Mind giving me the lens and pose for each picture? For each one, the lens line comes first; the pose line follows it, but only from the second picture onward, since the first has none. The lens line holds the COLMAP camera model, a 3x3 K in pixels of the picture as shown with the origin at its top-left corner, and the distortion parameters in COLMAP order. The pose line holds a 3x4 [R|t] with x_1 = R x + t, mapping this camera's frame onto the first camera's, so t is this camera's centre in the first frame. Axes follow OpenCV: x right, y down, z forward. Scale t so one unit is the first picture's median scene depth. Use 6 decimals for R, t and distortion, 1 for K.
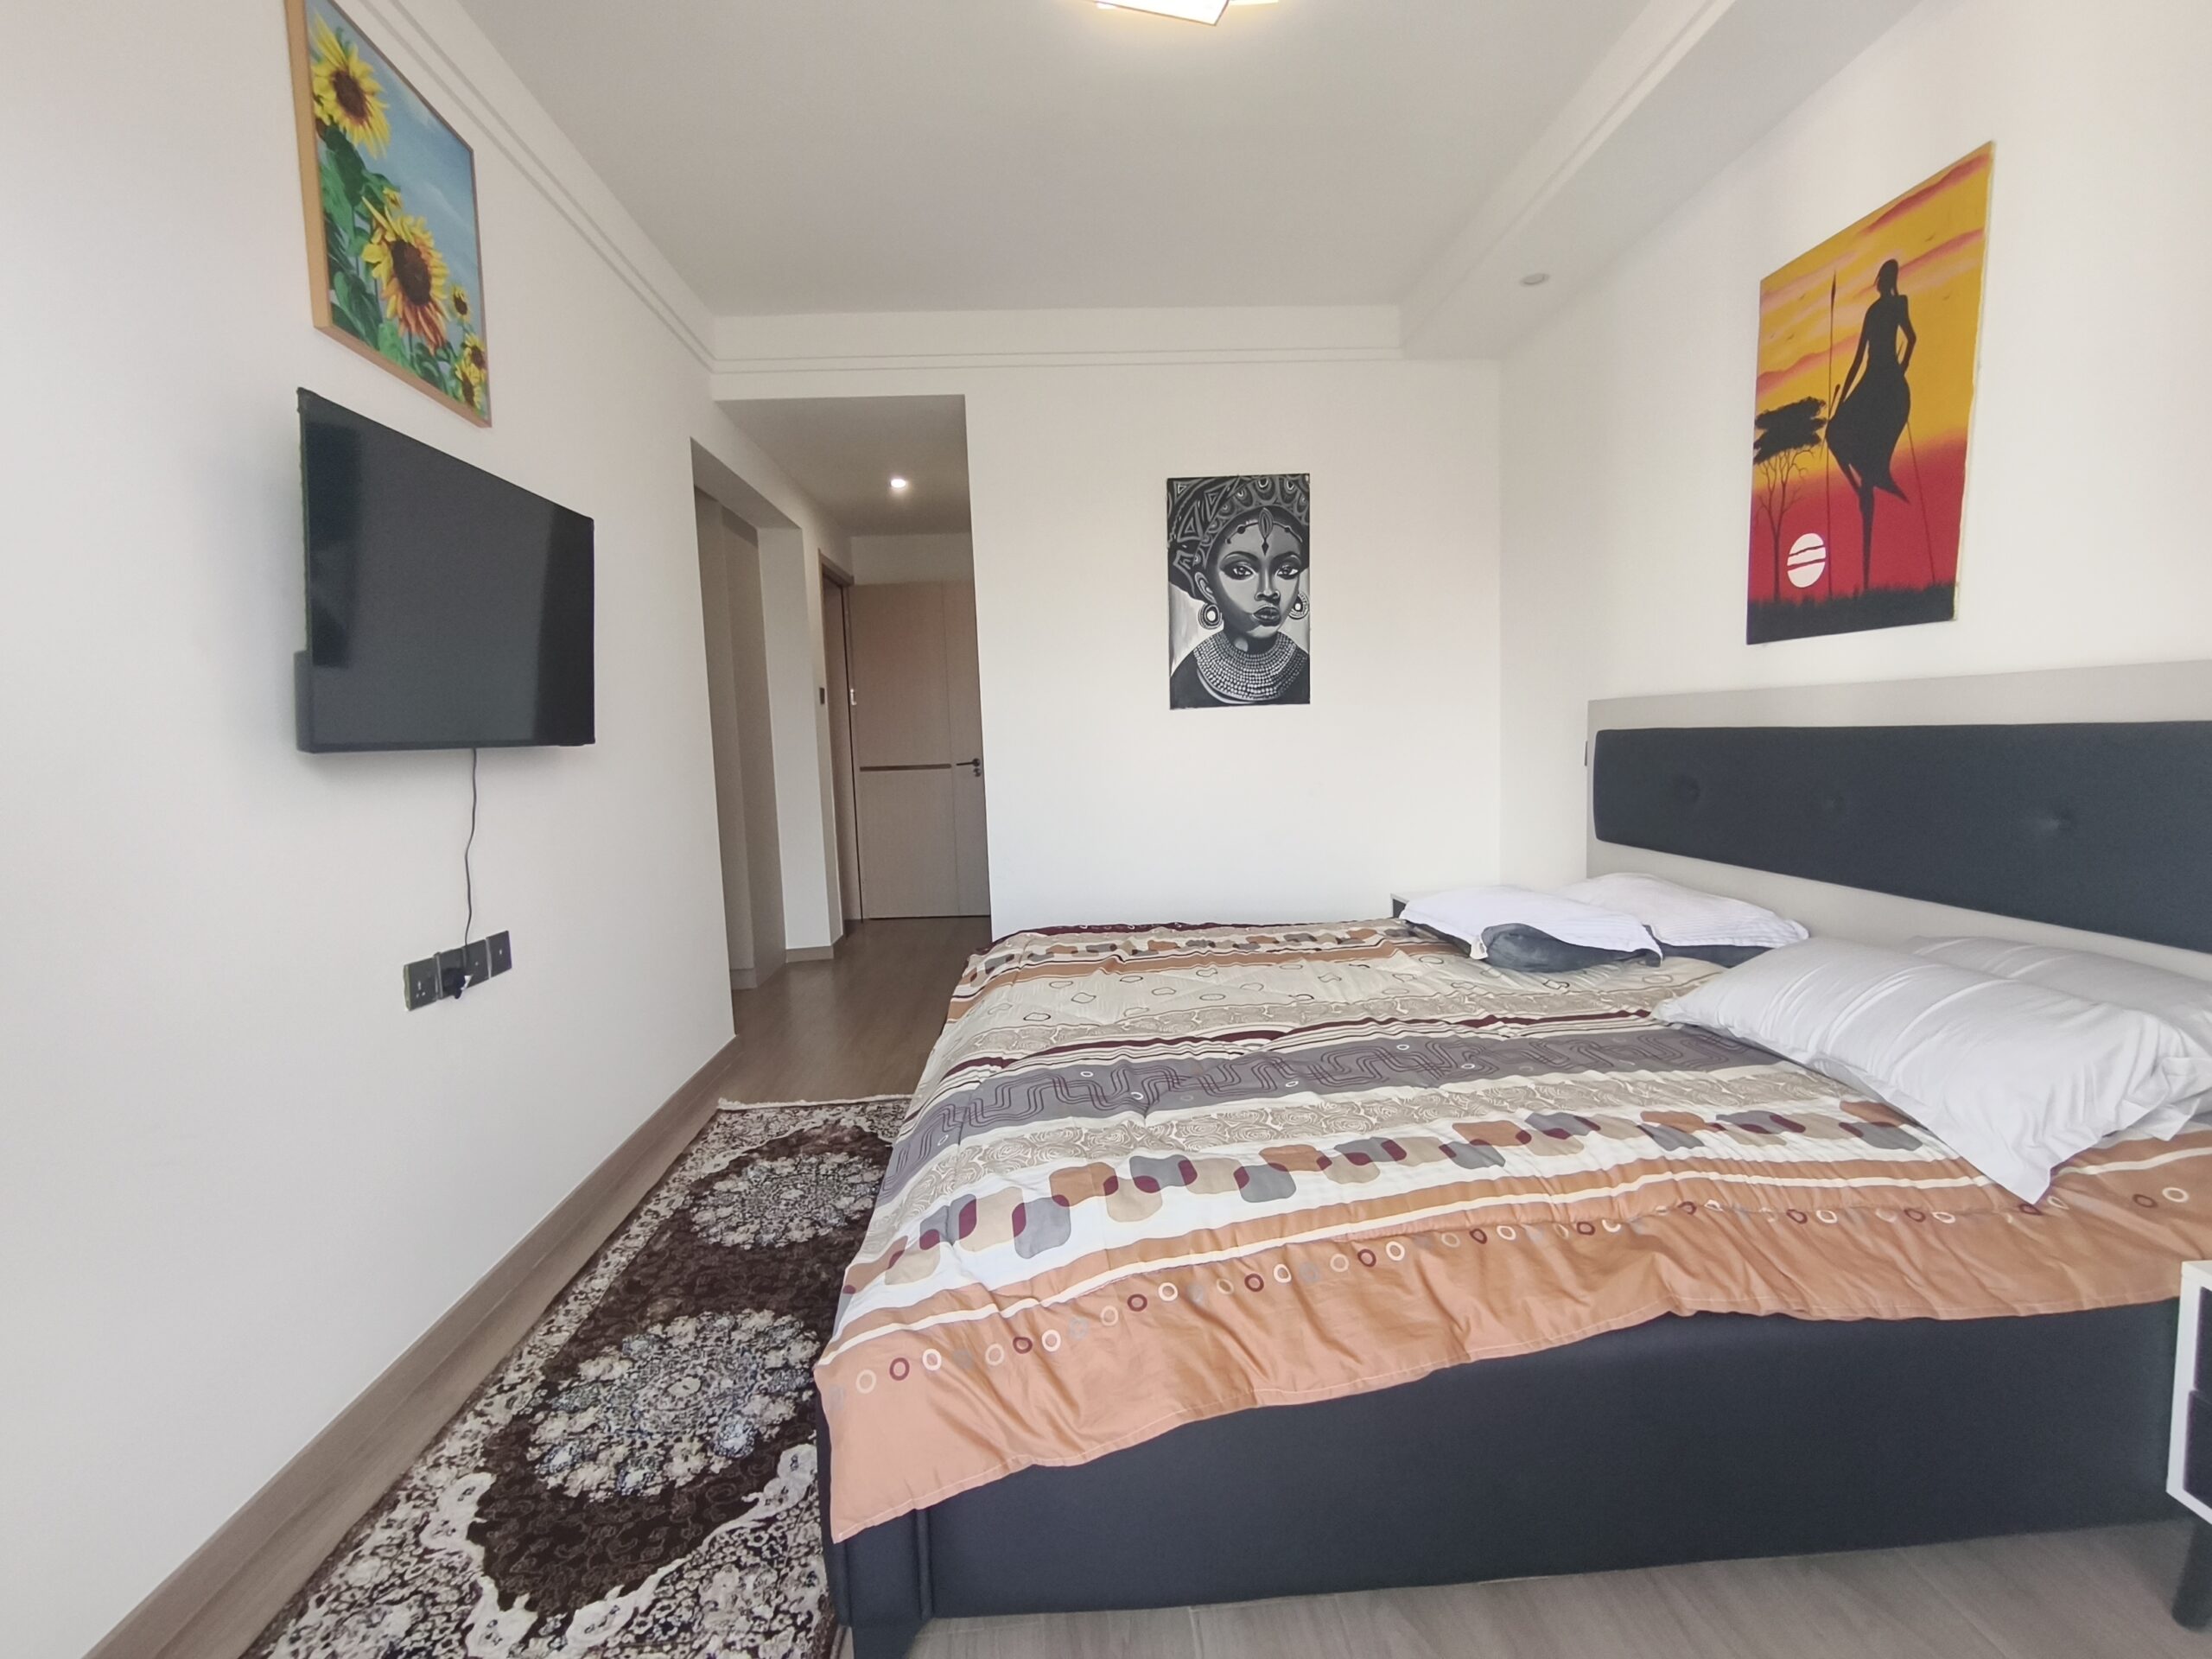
lens RADIAL K [[984.7, 0, 1117.6], [0, 984.7, 823.1], [0, 0, 1]] dist [-0.000906, 0.000184]
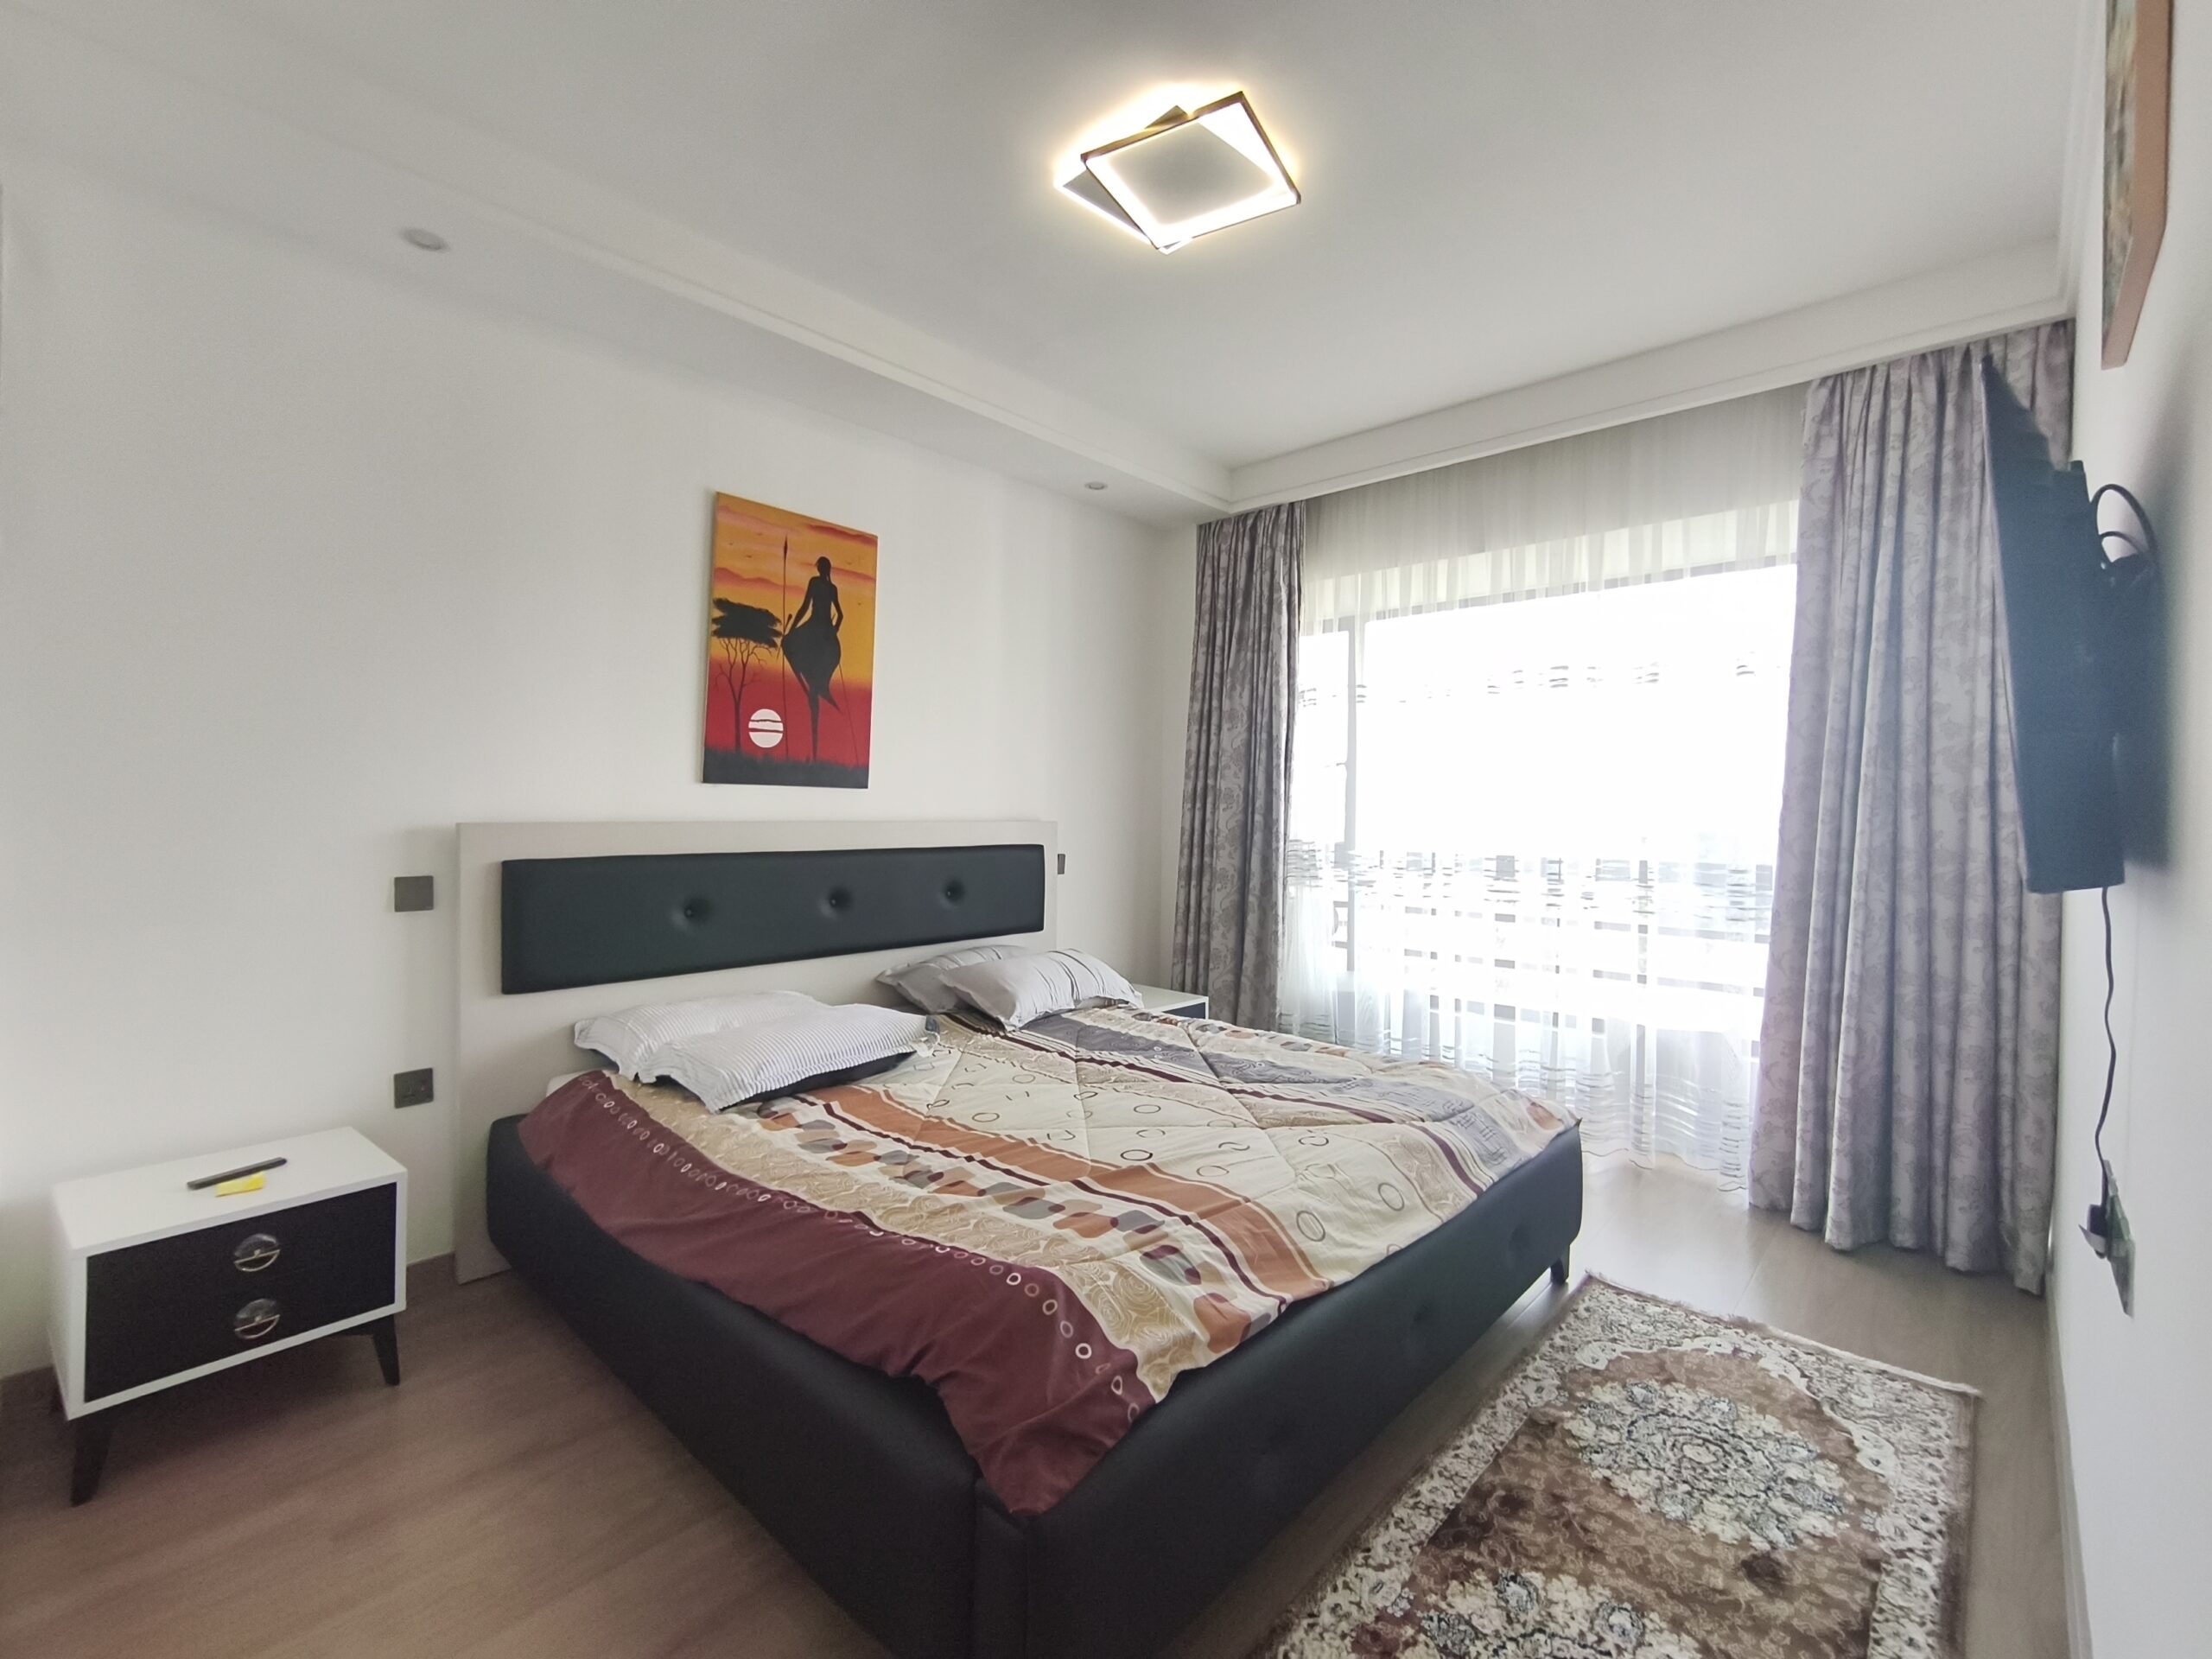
lens RADIAL K [[984.7, 0, 1112.4], [0, 984.7, 816.1], [0, 0, 1]] dist [-0.000906, 0.000184]
pose [[-0.690903, 0.029359, 0.722351, -0.608809], [0.086566, 0.995346, 0.042343, -0.168395], [-0.717746, 0.091786, -0.690229, 1.644073]]
